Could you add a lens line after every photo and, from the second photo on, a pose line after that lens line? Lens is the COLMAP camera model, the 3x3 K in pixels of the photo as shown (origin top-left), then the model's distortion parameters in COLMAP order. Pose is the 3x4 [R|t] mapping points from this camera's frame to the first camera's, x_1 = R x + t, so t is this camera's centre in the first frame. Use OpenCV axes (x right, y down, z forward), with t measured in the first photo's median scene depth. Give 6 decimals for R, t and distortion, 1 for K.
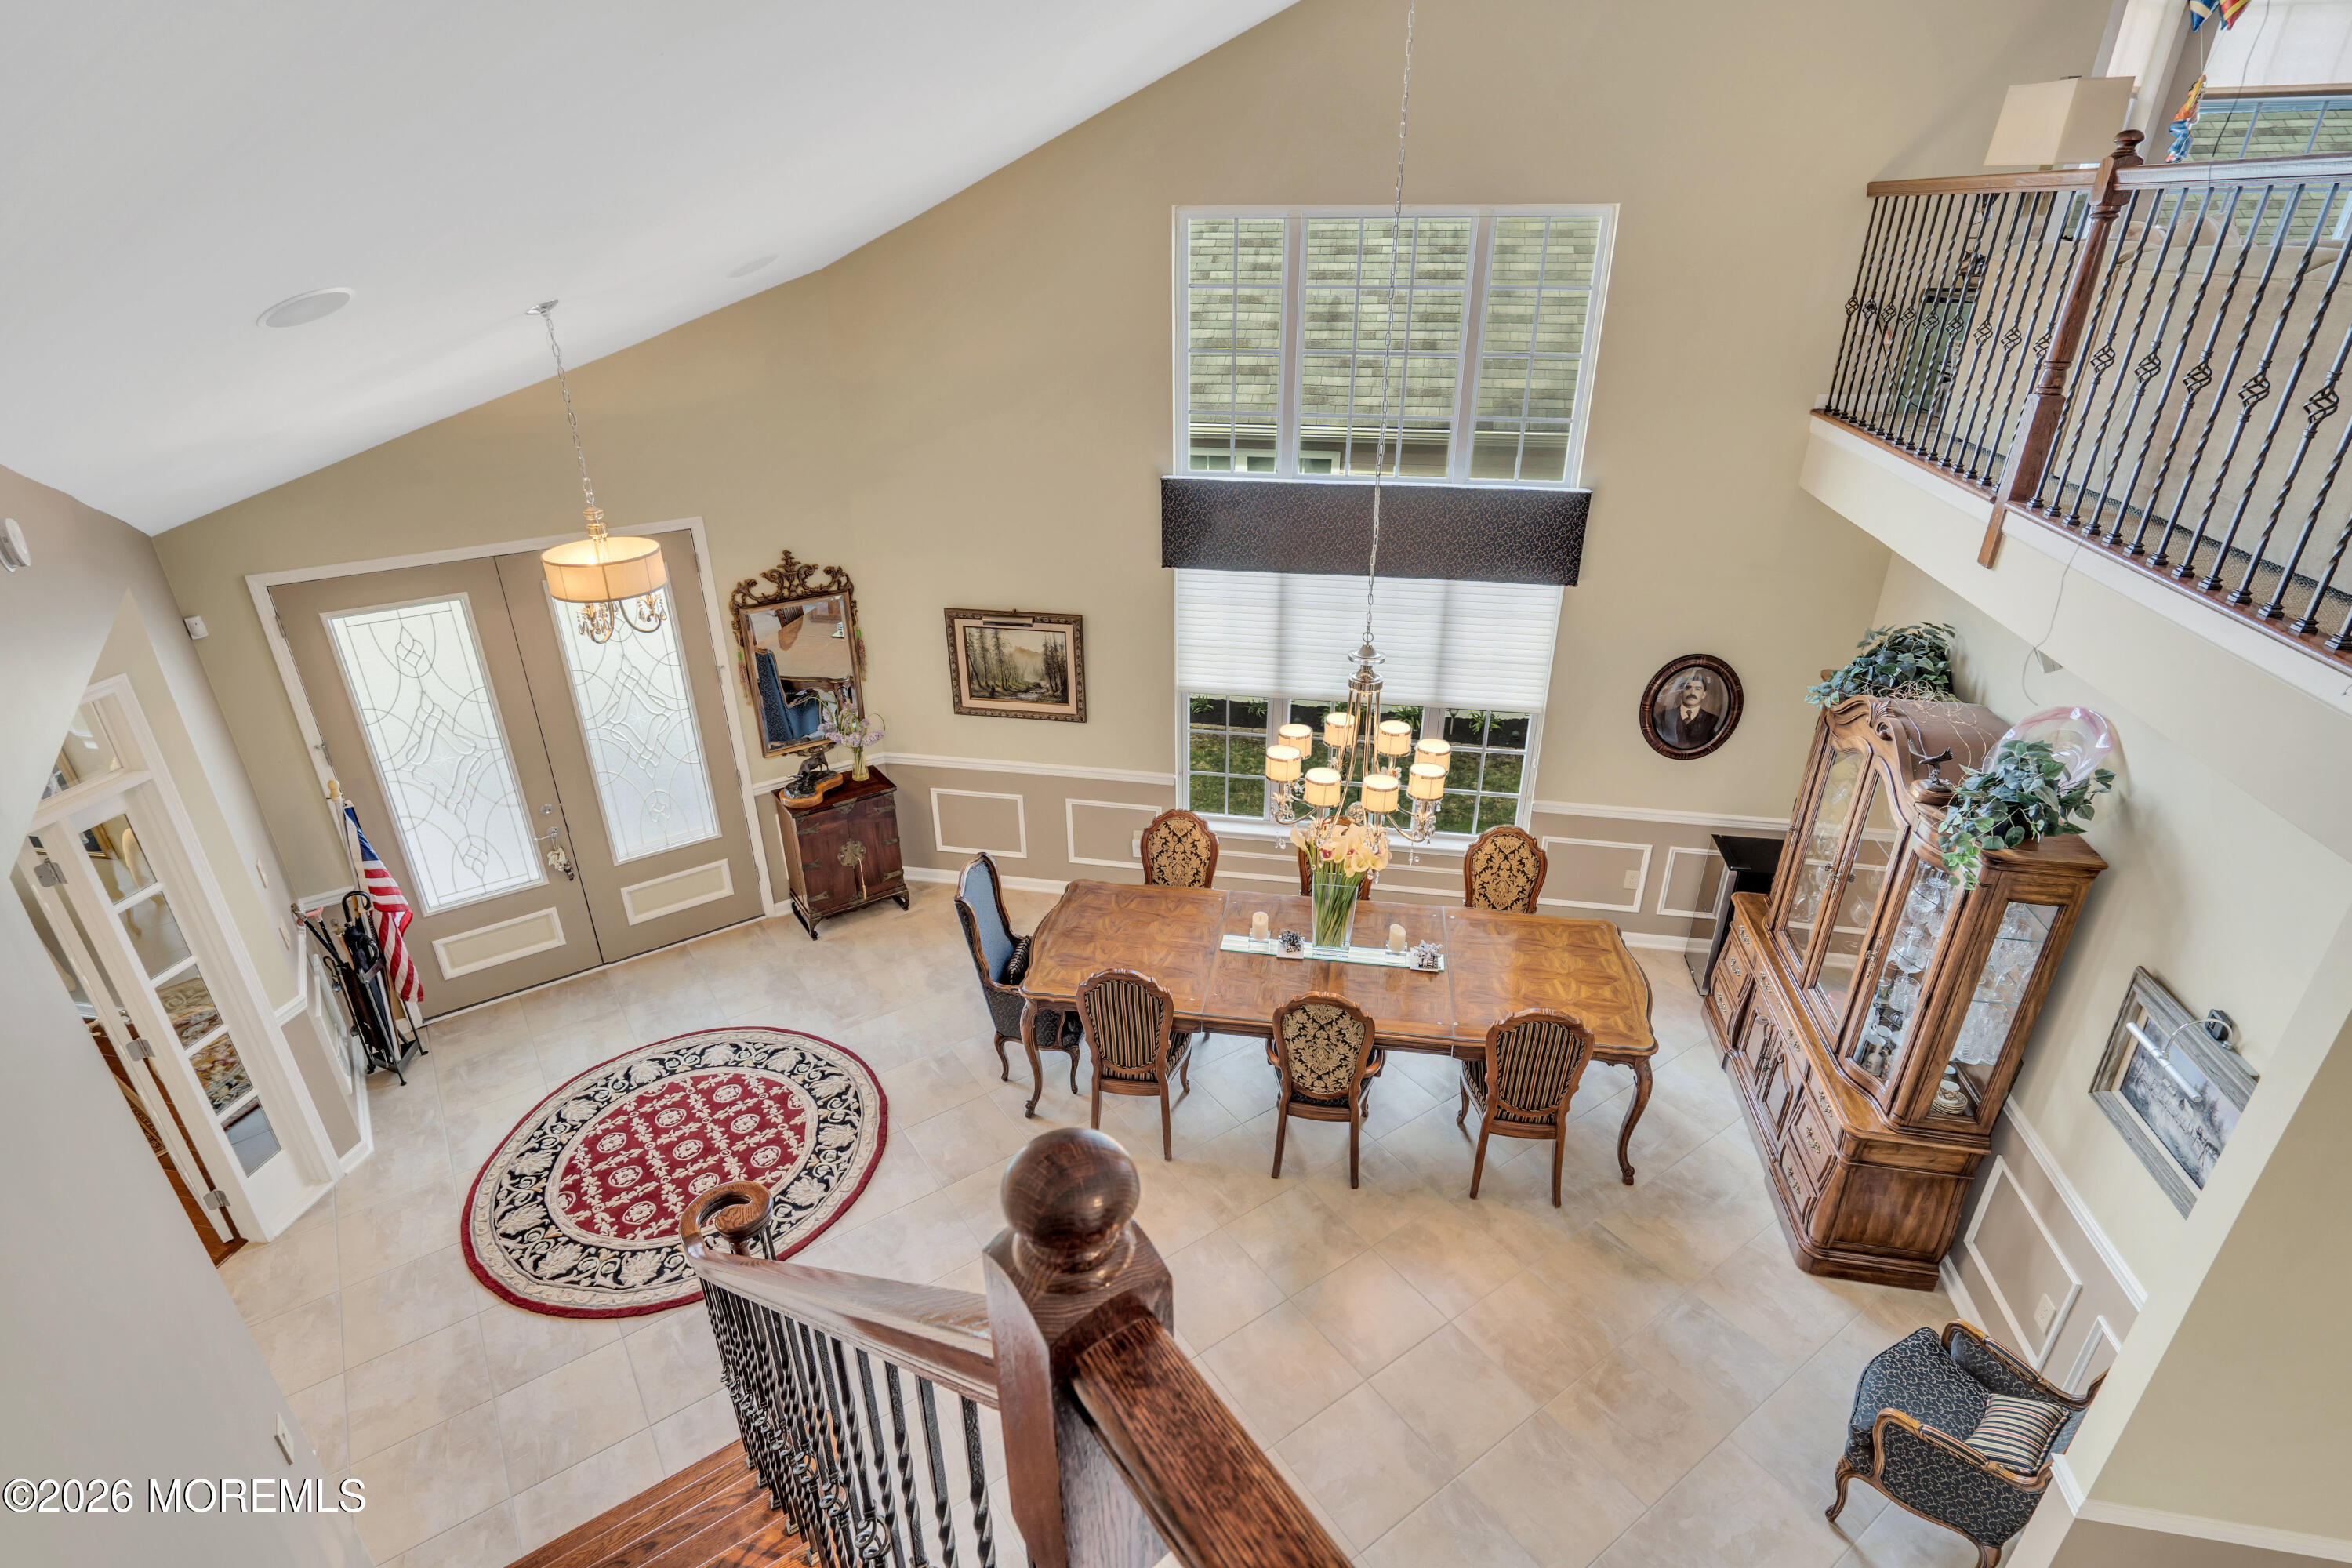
lens RADIAL K [[1142.0, 0, 1176.0], [0, 1142.0, 784.0], [0, 0, 1]] dist [-0.003645, -0.000209]
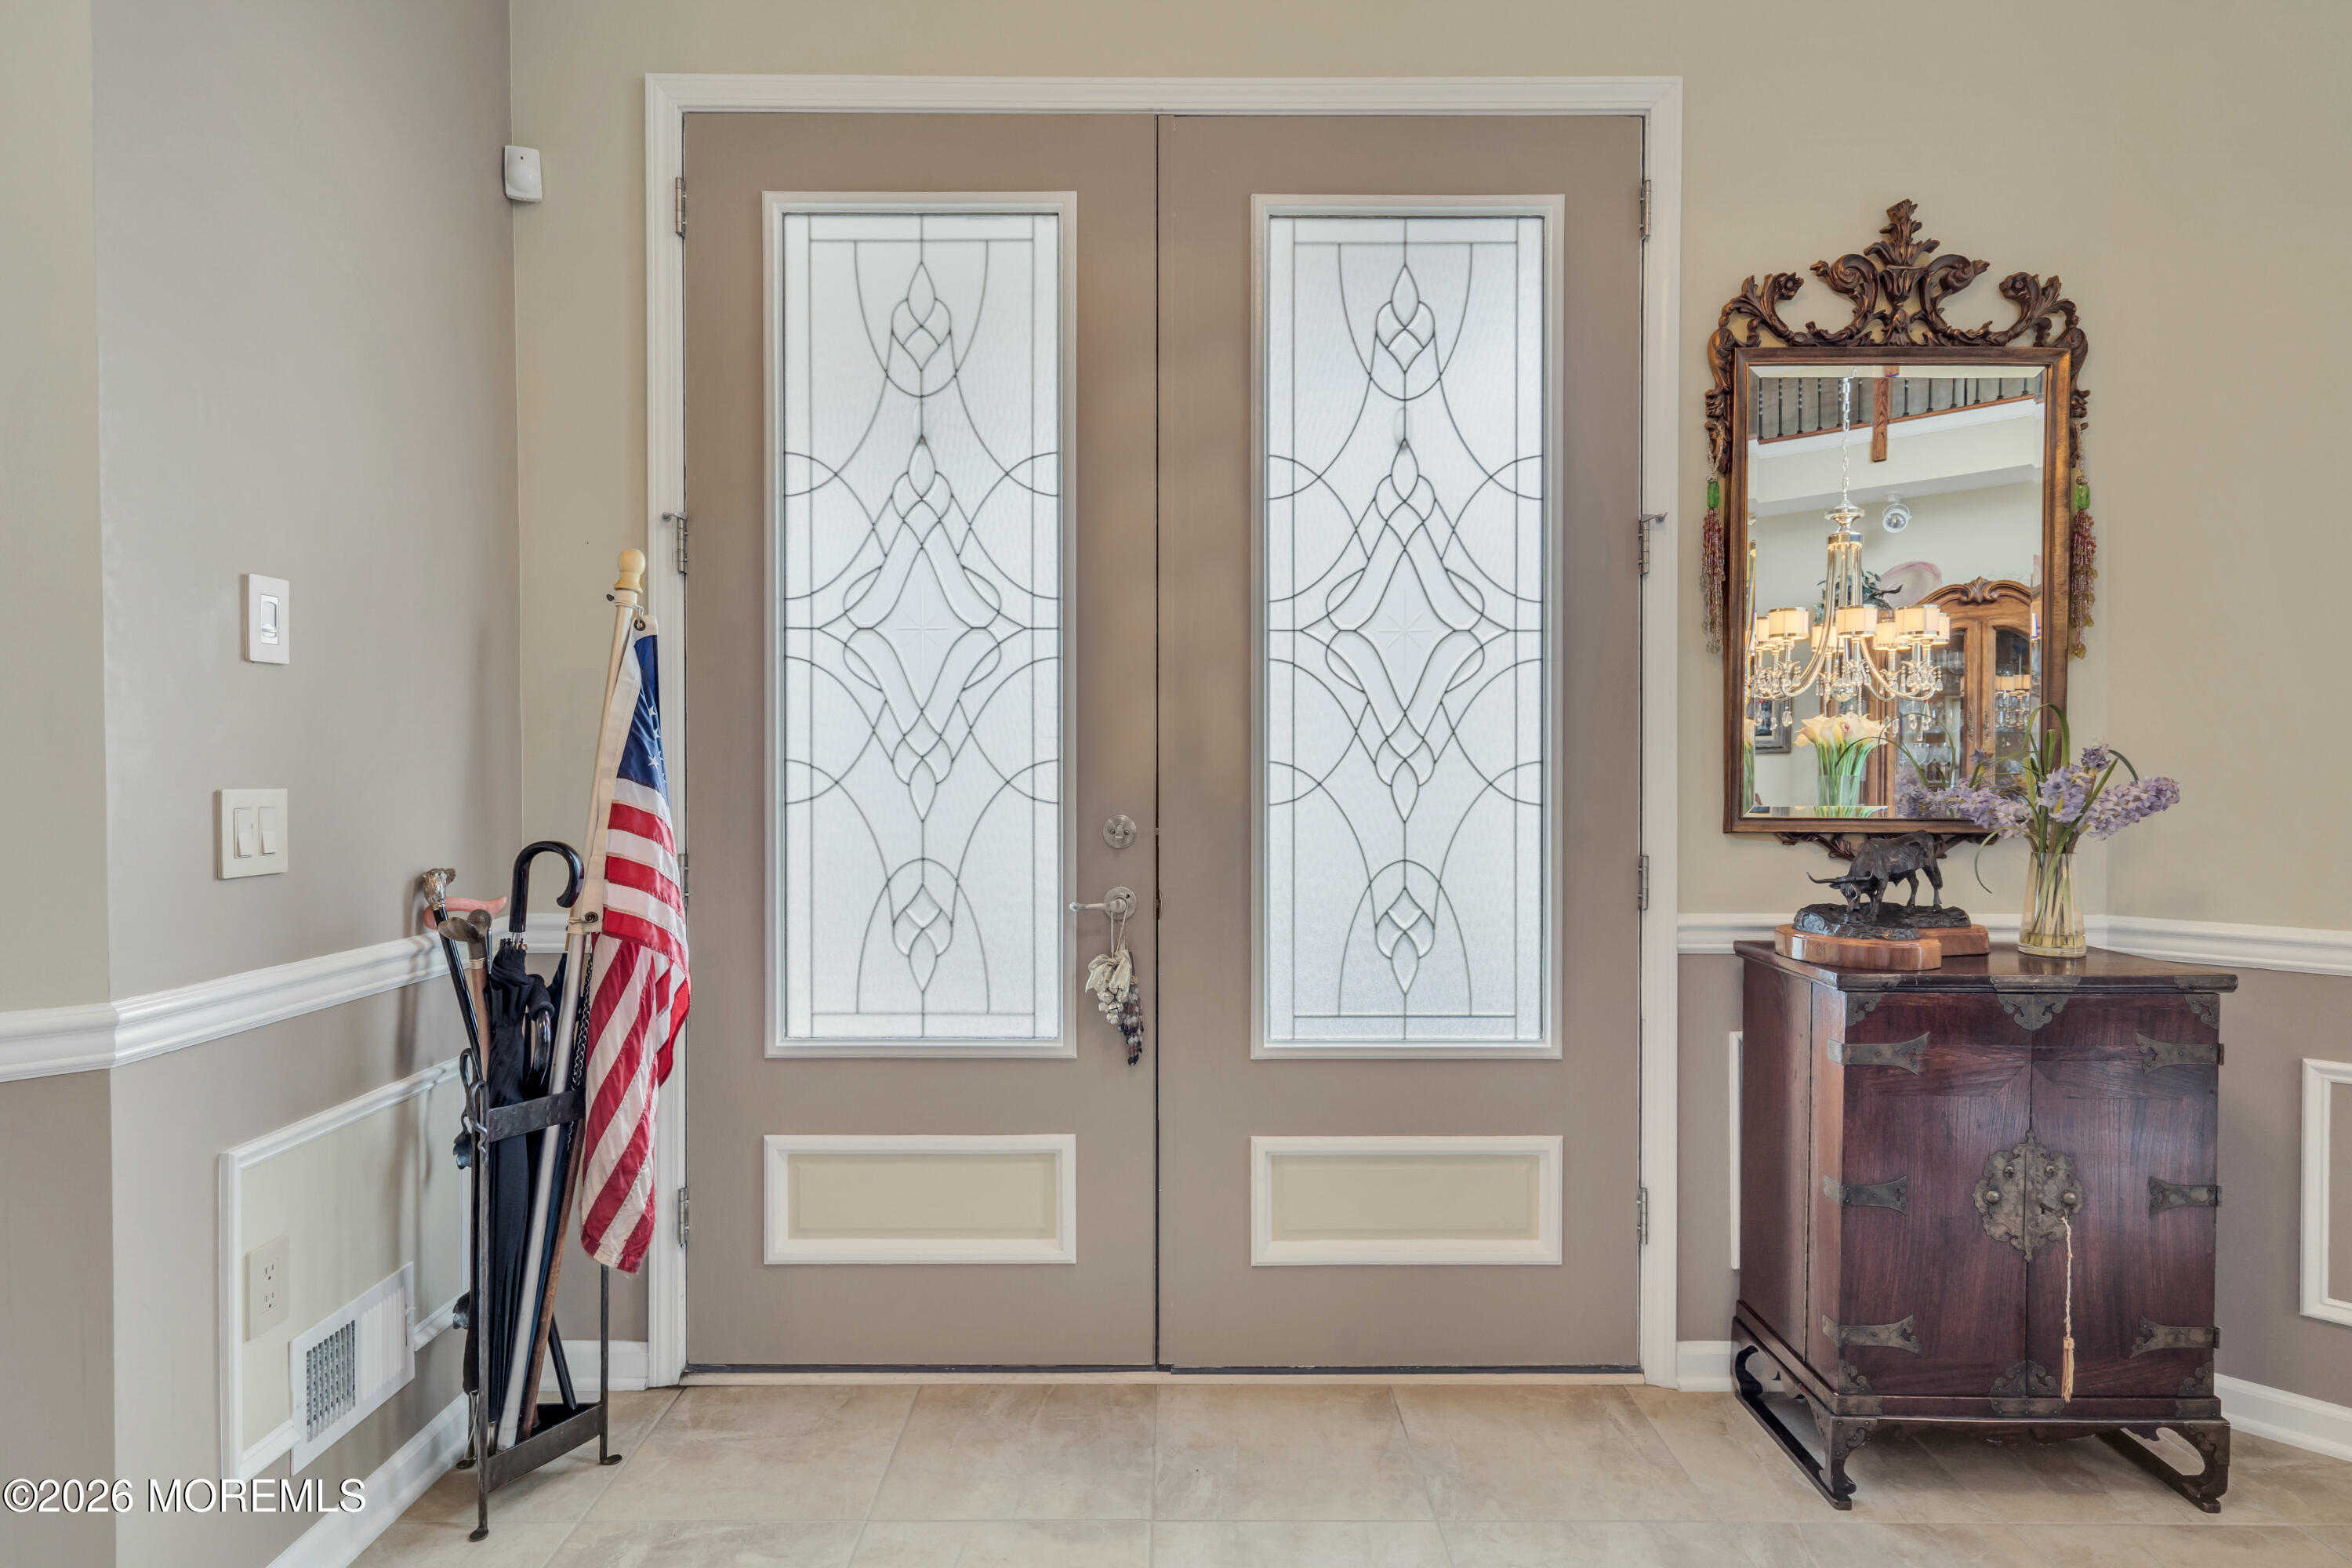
lens RADIAL K [[1286.7, 0, 1176.0], [0, 1286.7, 784.0], [0, 0, 1]] dist [0.004045, 0.001375]
pose [[0.821804, 0.010553, -0.569673, -0.305460], [-0.254396, 0.901432, -0.350289, 0.143918], [0.509825, 0.432792, 0.743485, 0.696503]]
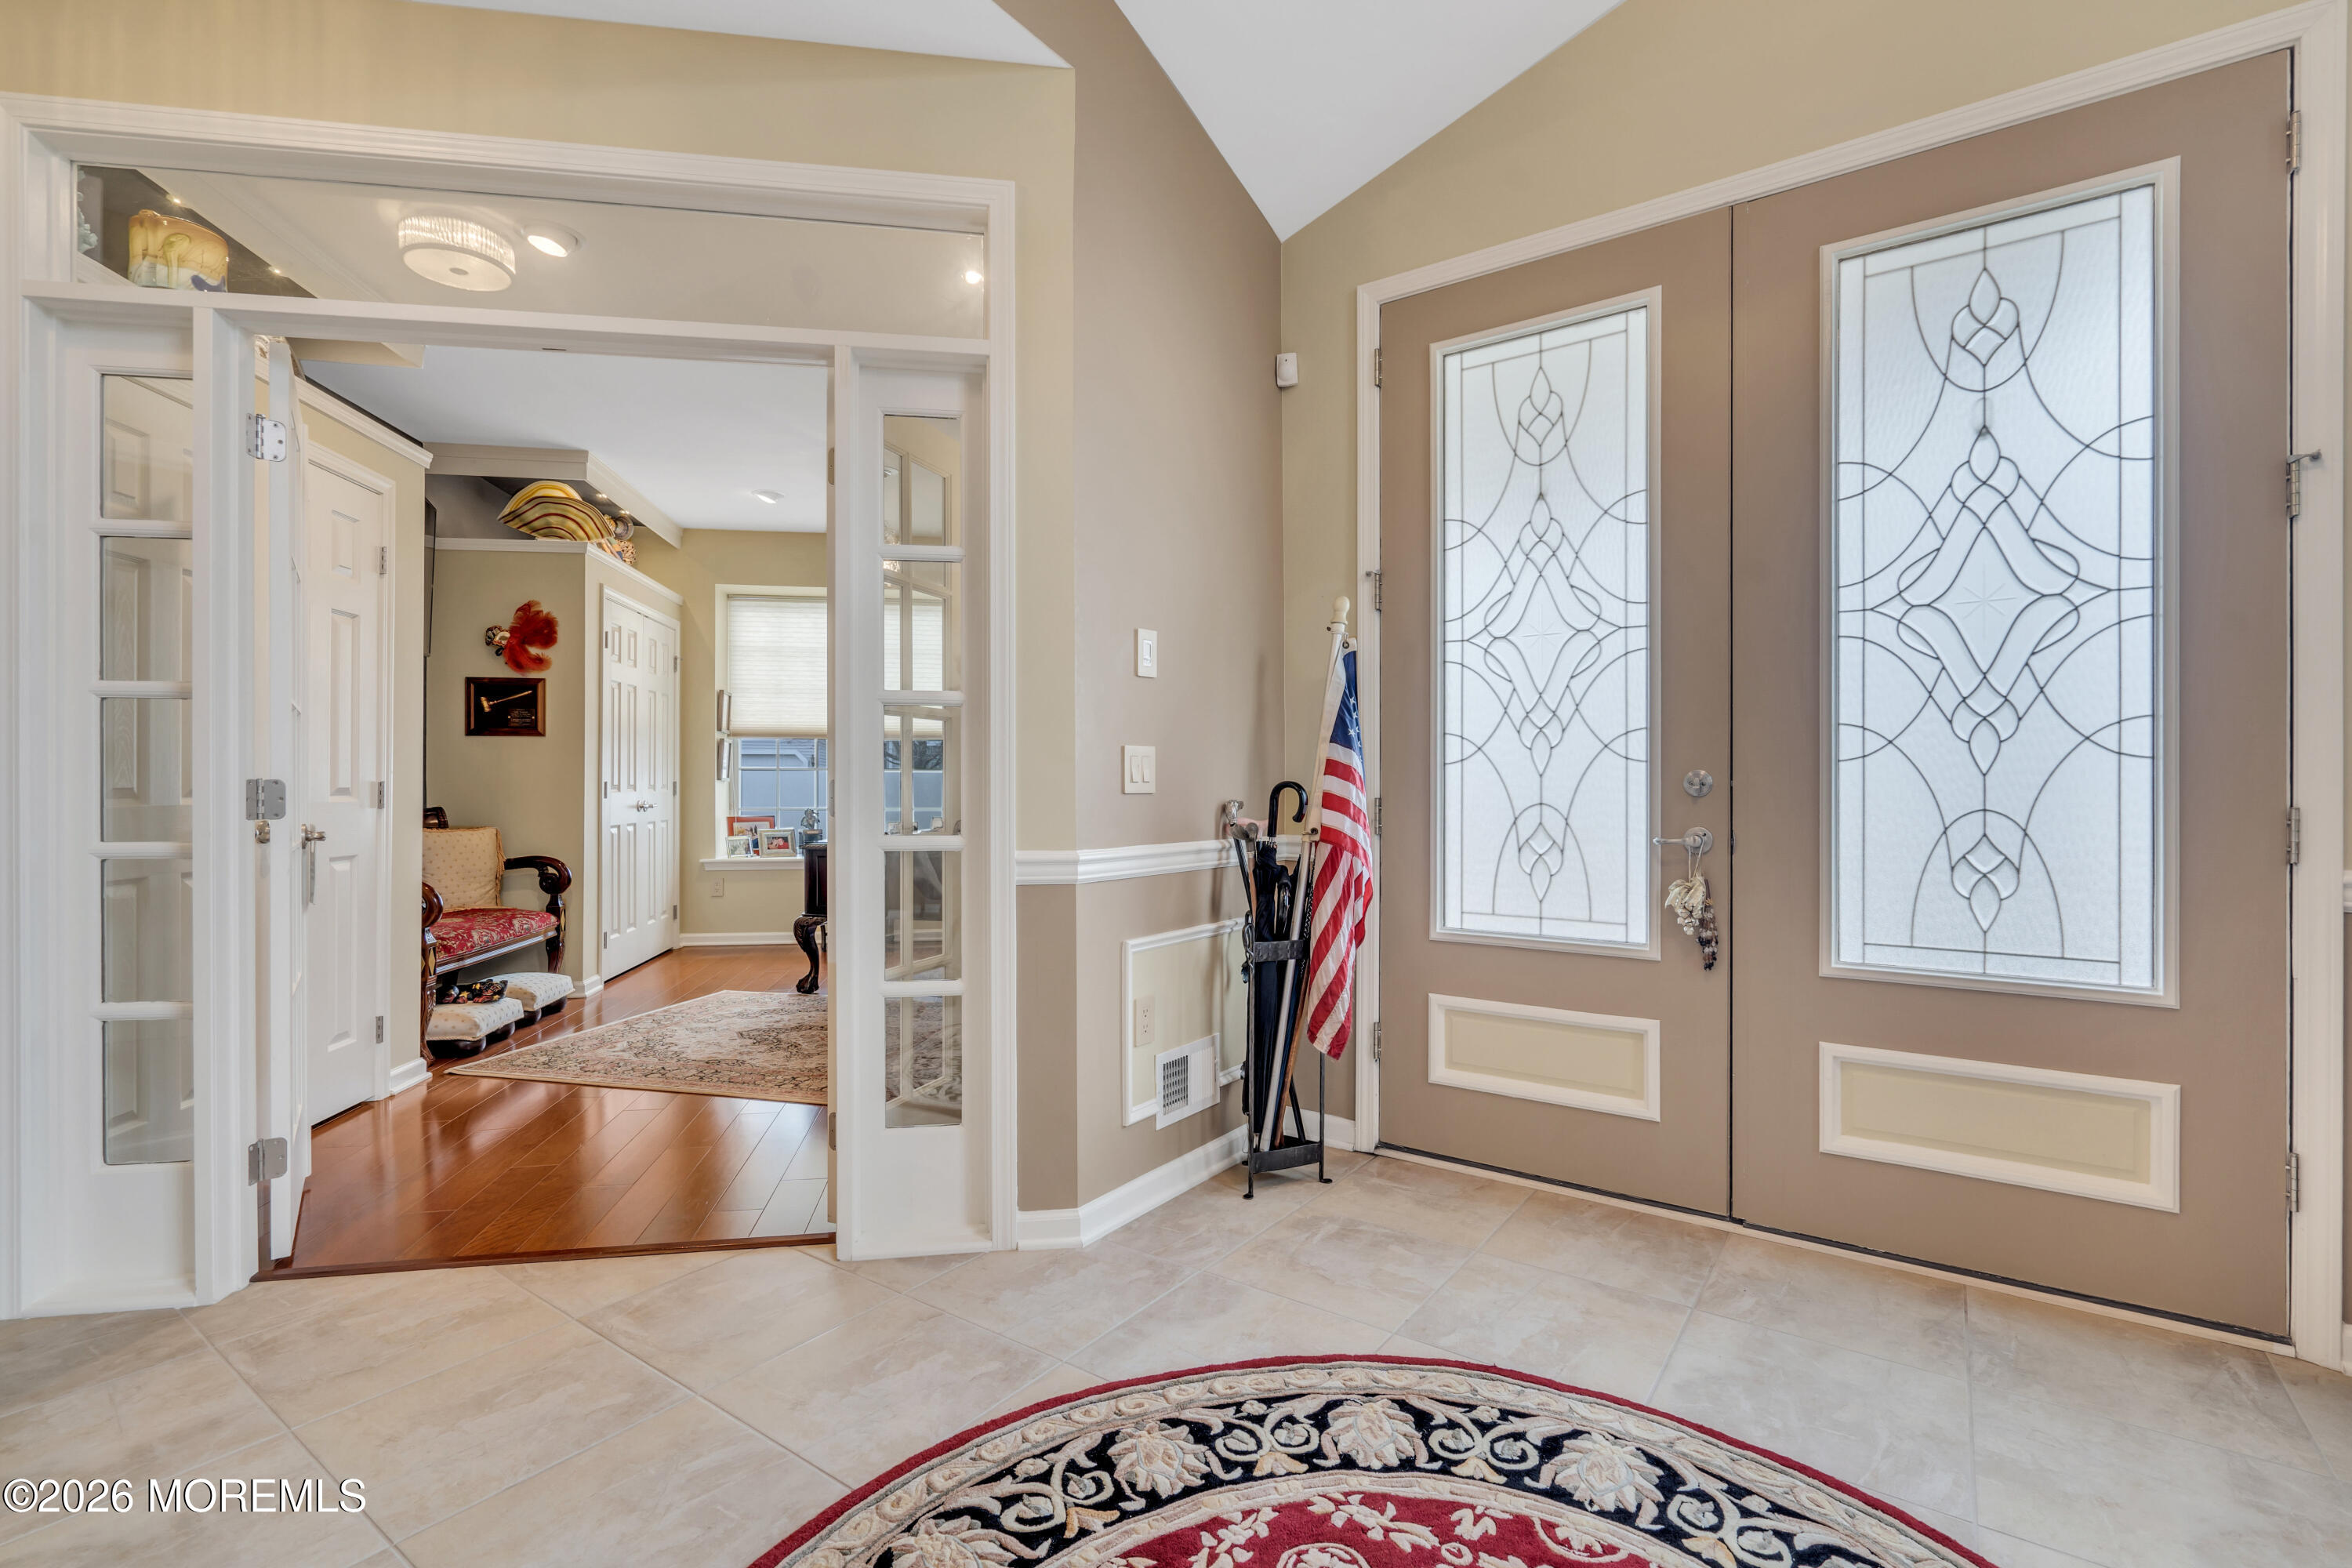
lens RADIAL K [[1067.3, 0, 1177.6], [0, 1067.3, 781.8], [0, 0, 1]] dist [-0.003901, 0.004010]
pose [[0.330866, 0.003133, -0.943672, -0.223146], [-0.417620, 0.897227, -0.143446, 0.165319], [0.846239, 0.441558, 0.298170, 0.695586]]
